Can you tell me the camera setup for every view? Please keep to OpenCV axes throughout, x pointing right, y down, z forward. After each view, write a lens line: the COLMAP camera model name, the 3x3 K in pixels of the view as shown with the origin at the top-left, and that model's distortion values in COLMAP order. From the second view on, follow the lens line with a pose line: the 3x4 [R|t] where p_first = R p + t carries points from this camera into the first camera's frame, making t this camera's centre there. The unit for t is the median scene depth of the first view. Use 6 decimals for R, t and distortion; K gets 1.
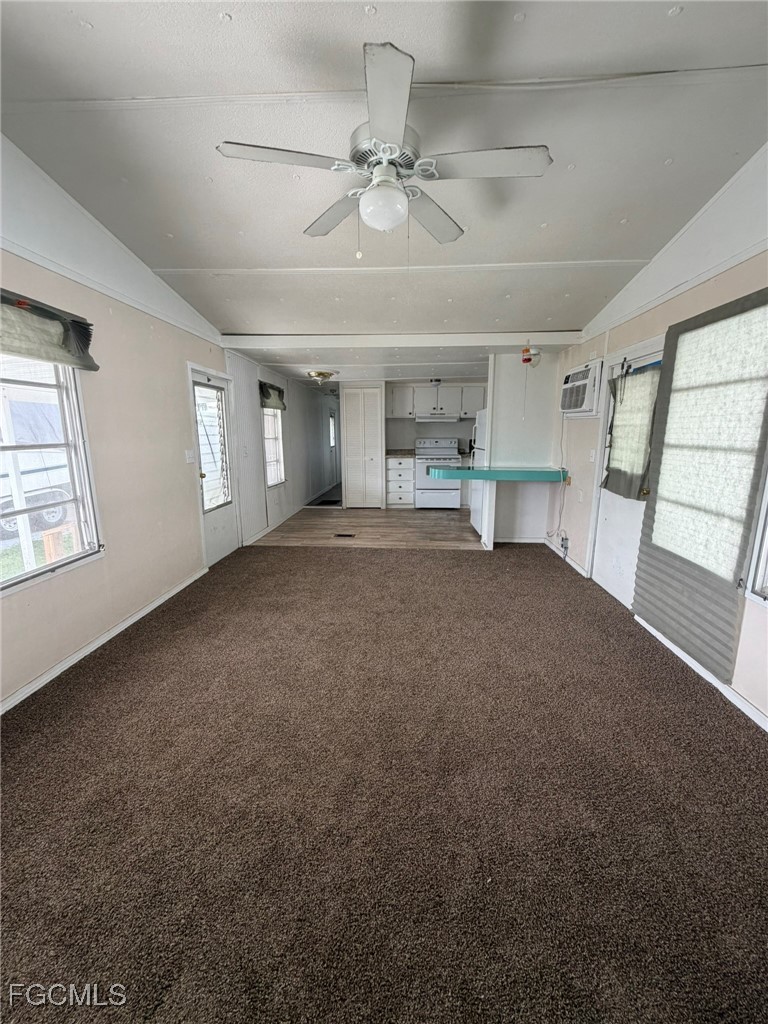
lens RADIAL K [[409.9, 0, 386.8], [0, 409.9, 508.3], [0, 0, 1]] dist [0.001681, 0.000273]
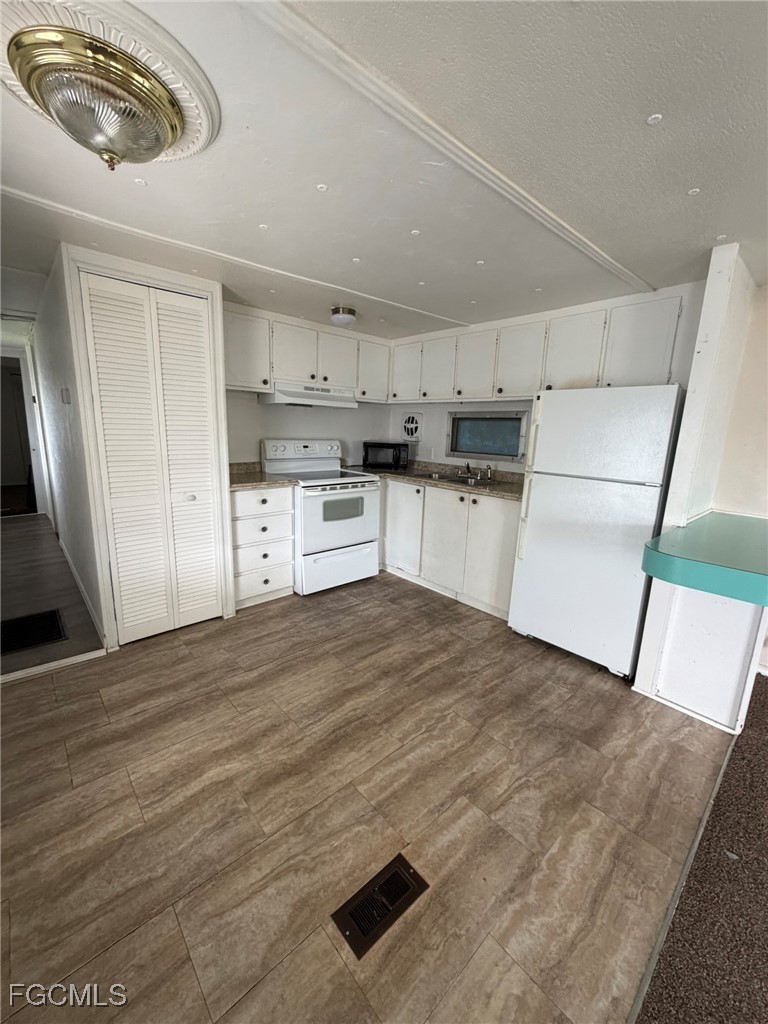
lens RADIAL K [[409.9, 0, 386.8], [0, 409.9, 508.3], [0, 0, 1]] dist [0.001681, 0.000273]
pose [[0.697022, -0.112055, 0.708240, -0.174335], [0.095621, 0.993418, 0.063069, -0.115465], [-0.710646, 0.023762, 0.703149, 0.614057]]
